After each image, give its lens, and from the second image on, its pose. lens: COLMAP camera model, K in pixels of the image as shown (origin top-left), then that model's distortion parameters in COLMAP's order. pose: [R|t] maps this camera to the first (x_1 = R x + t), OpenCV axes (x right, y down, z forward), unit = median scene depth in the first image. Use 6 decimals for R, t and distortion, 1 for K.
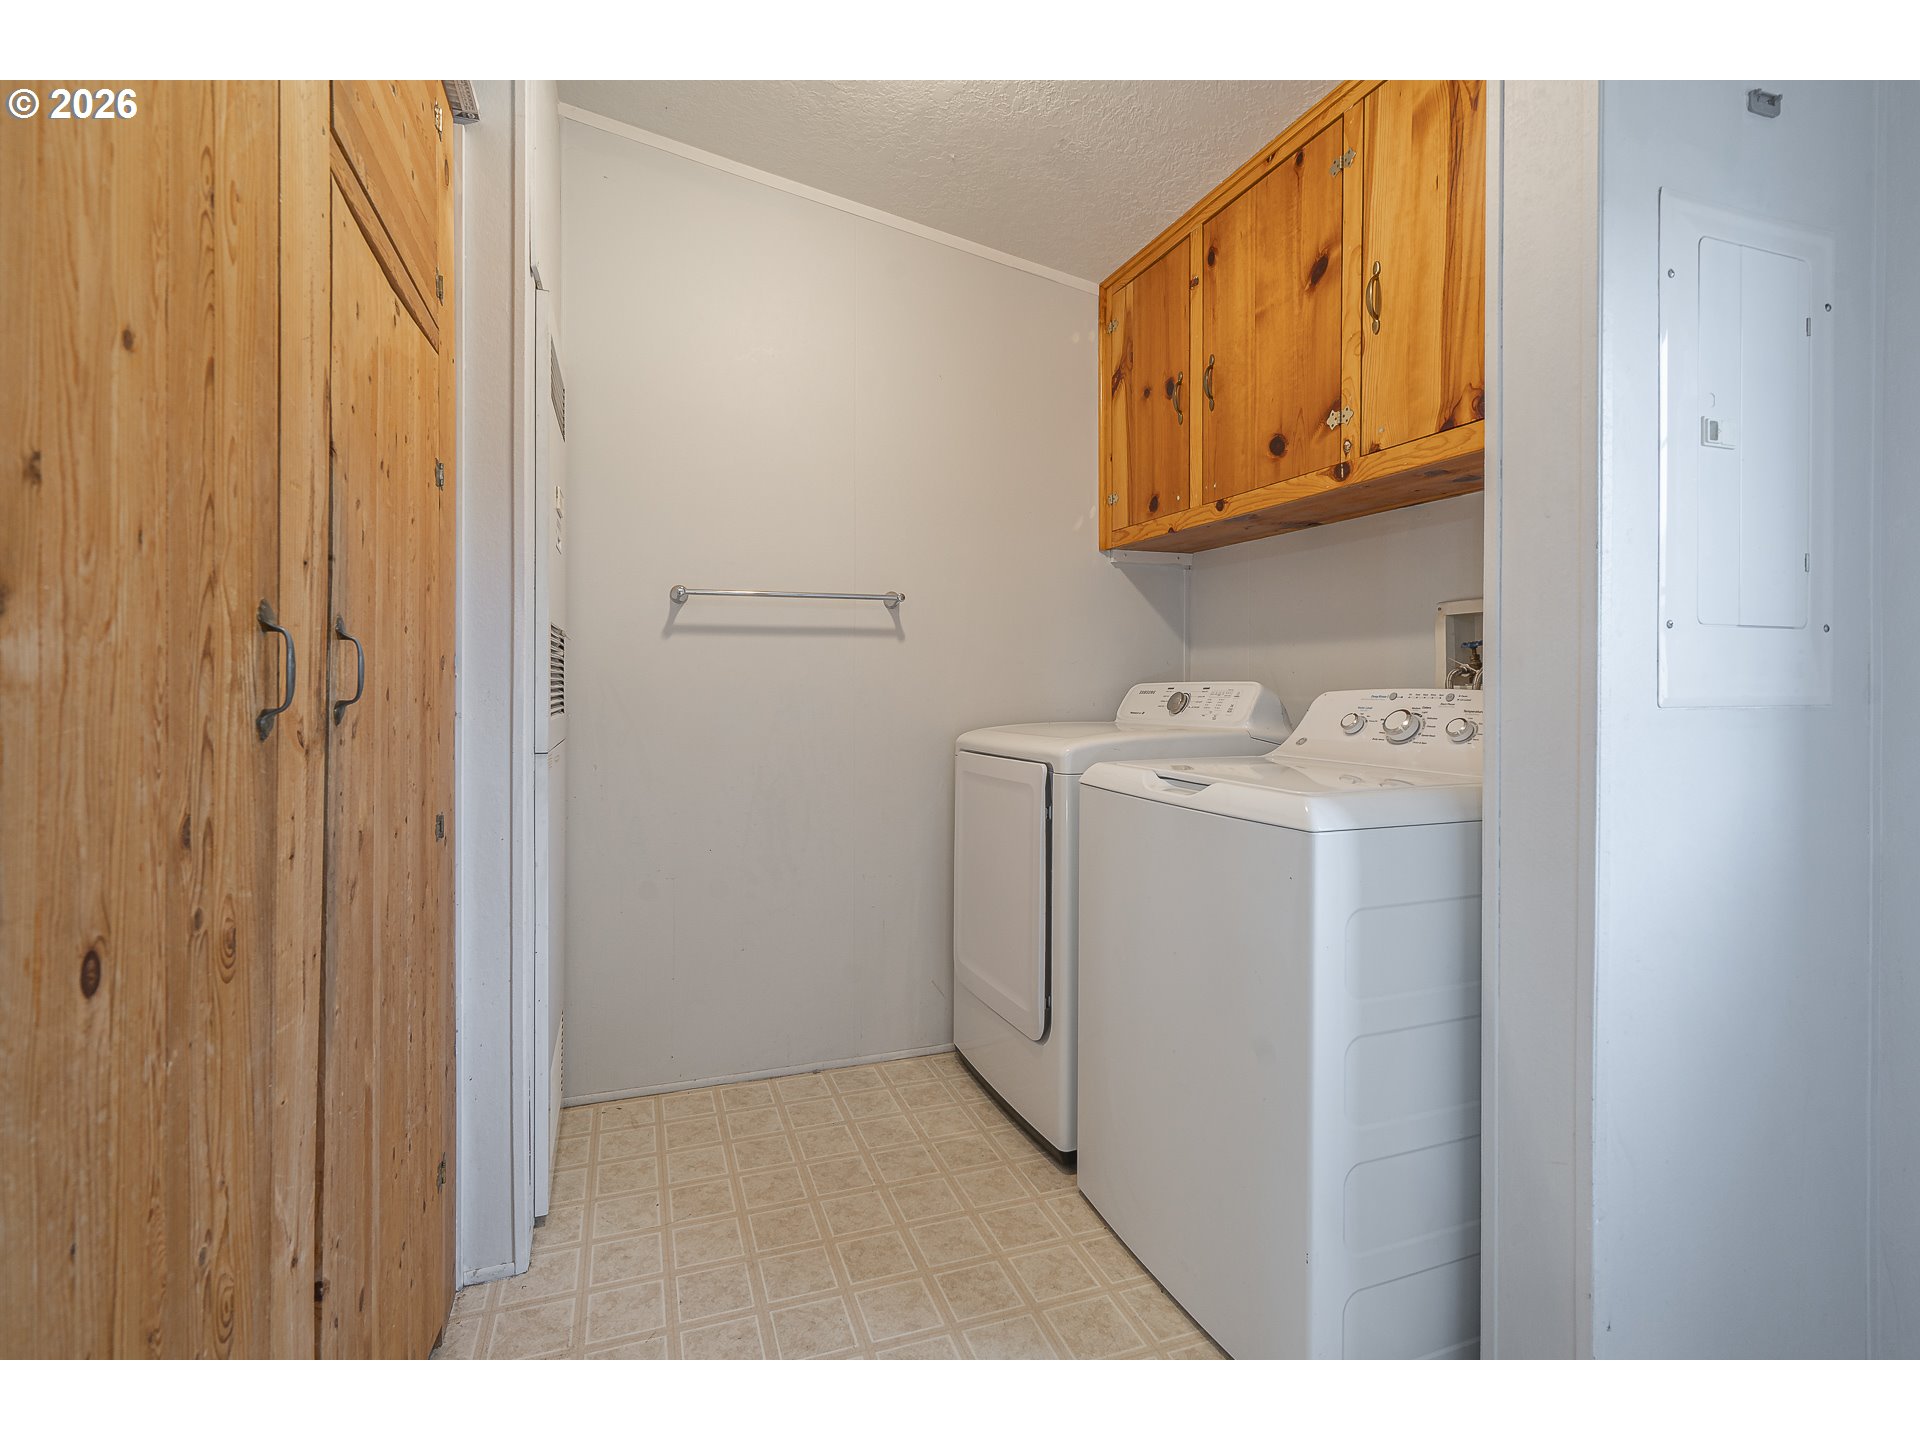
lens RADIAL K [[882.3, 0, 950.8], [0, 882.3, 680.7], [0, 0, 1]] dist [-0.002351, 0.000045]
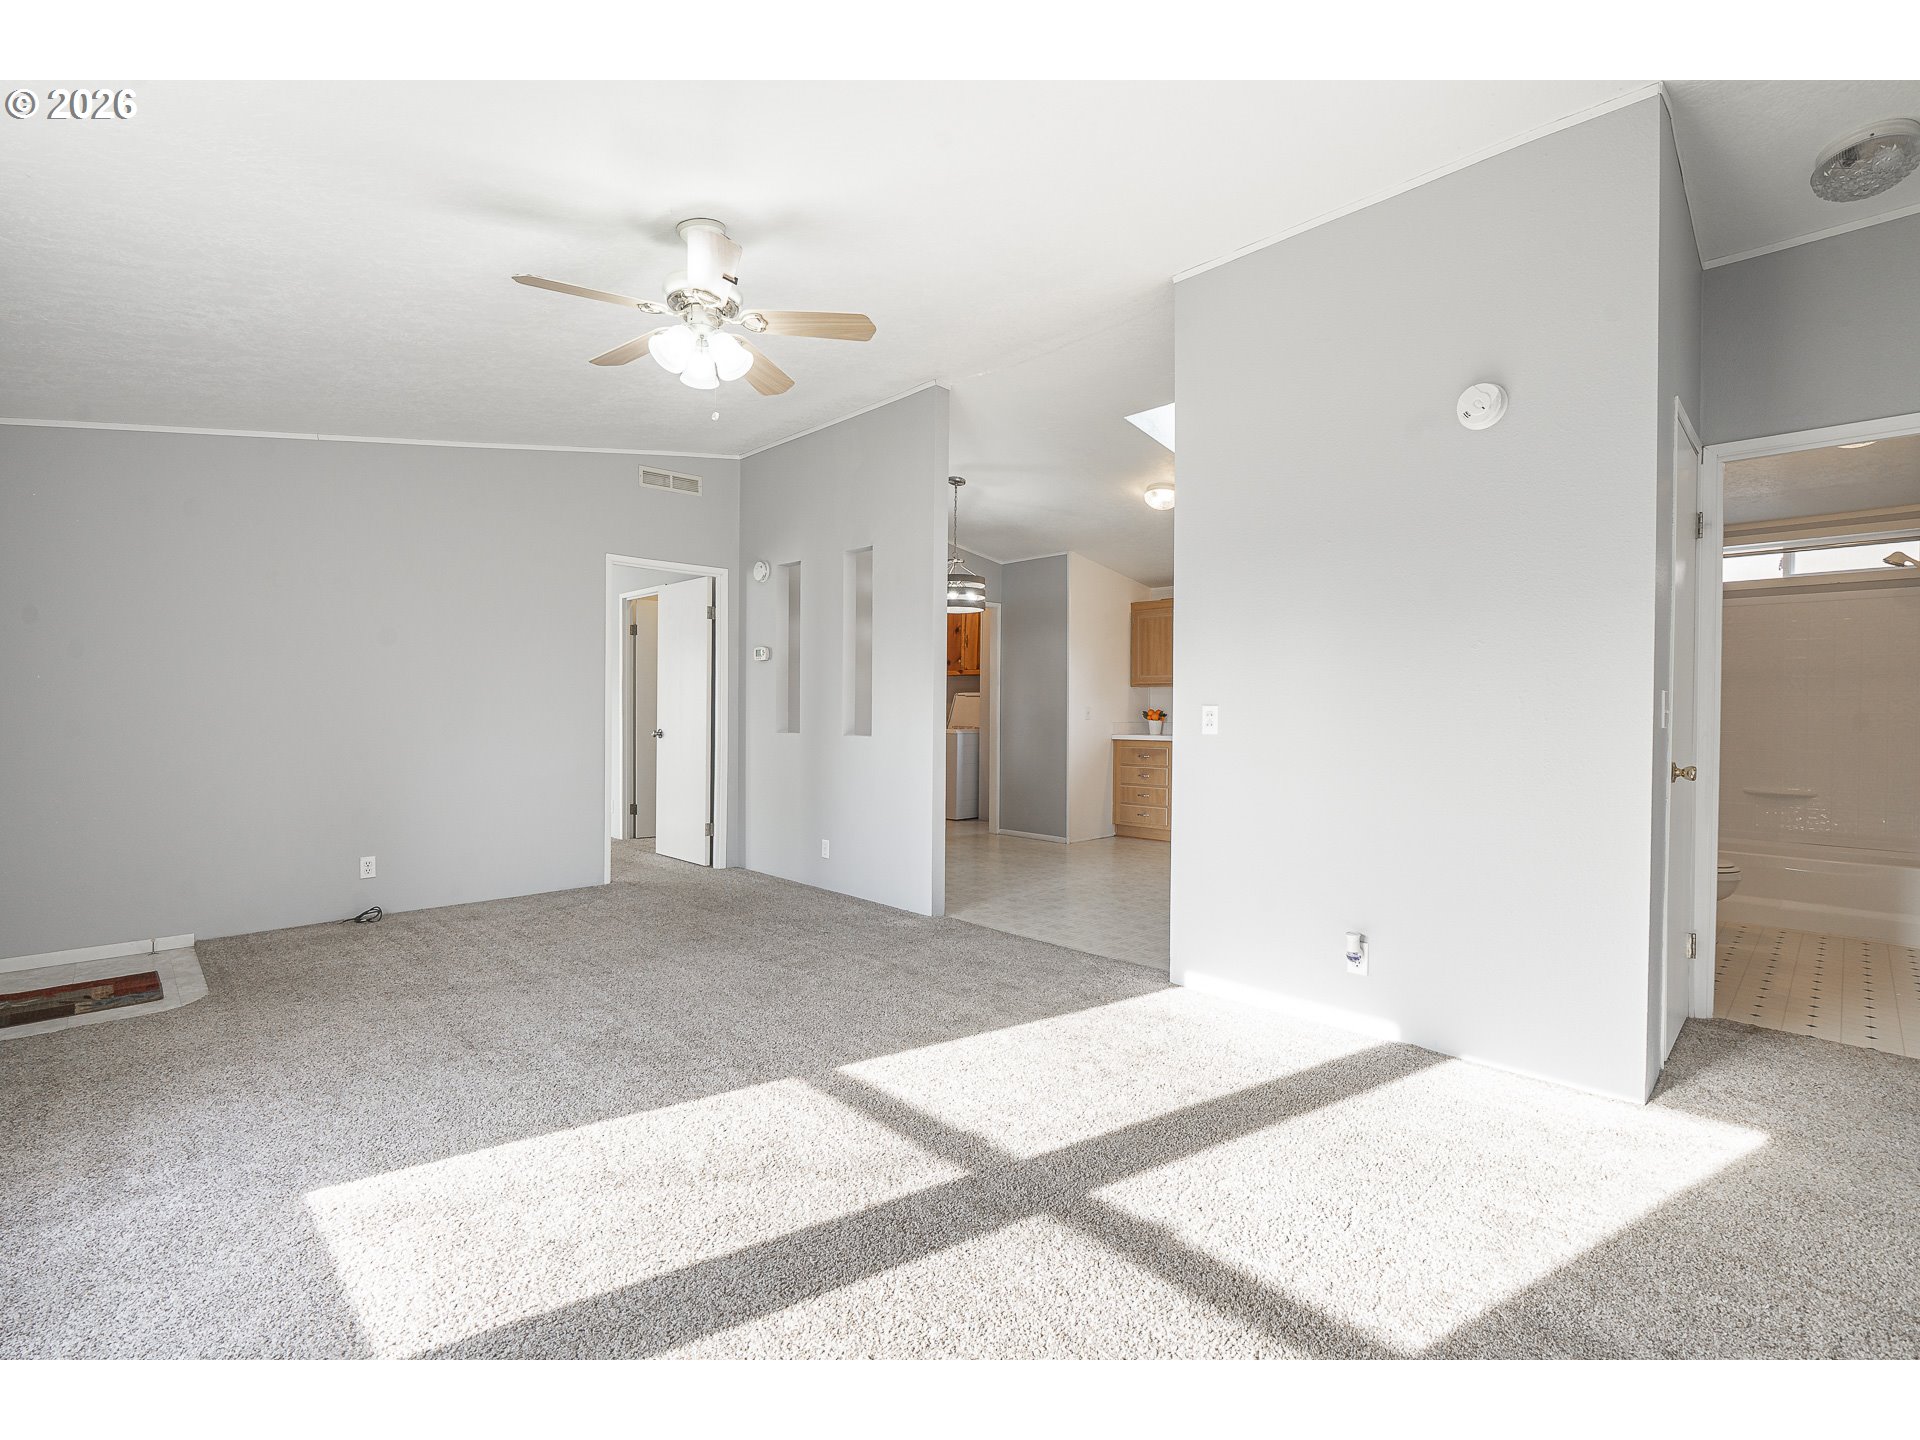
lens RADIAL K [[878.2, 0, 950.7], [0, 878.2, 753.0], [0, 0, 1]] dist [-0.004206, 0.000801]
pose [[0.914603, -0.012670, 0.404155, -1.666723], [-0.007156, 0.998845, 0.047508, -0.004106], [-0.404290, -0.046343, 0.913456, -3.637106]]
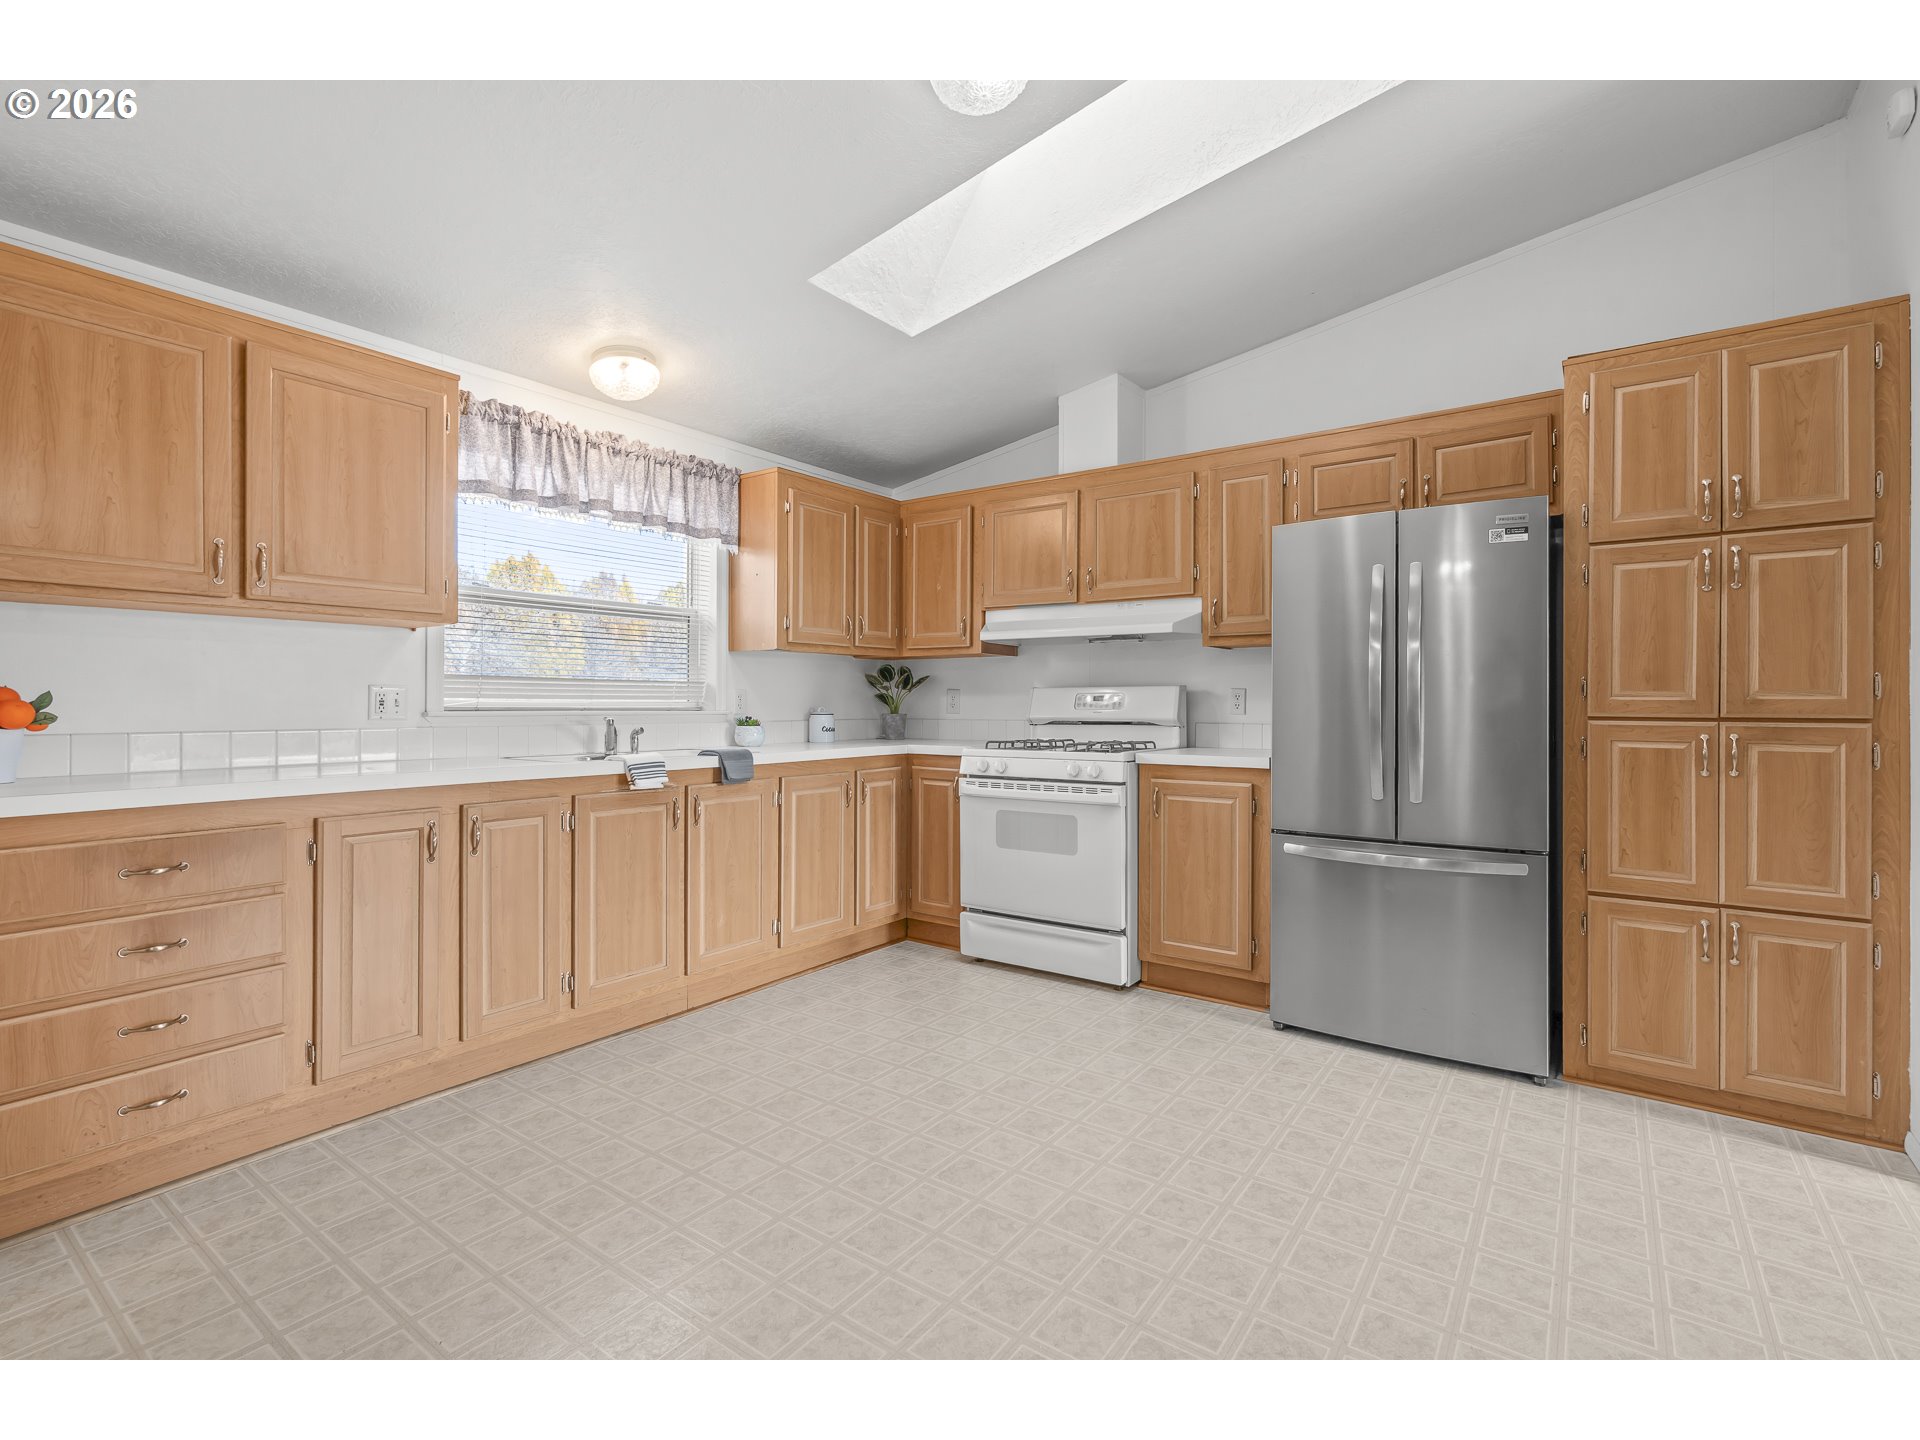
lens RADIAL K [[880.5, 0, 969.5], [0, 880.5, 699.7], [0, 0, 1]] dist [-0.004841, 0.000244]
pose [[-0.566890, 0.004642, 0.823780, -0.595789], [-0.000177, 0.999983, -0.005756, 0.002232], [-0.823793, -0.003409, -0.566880, -0.480385]]
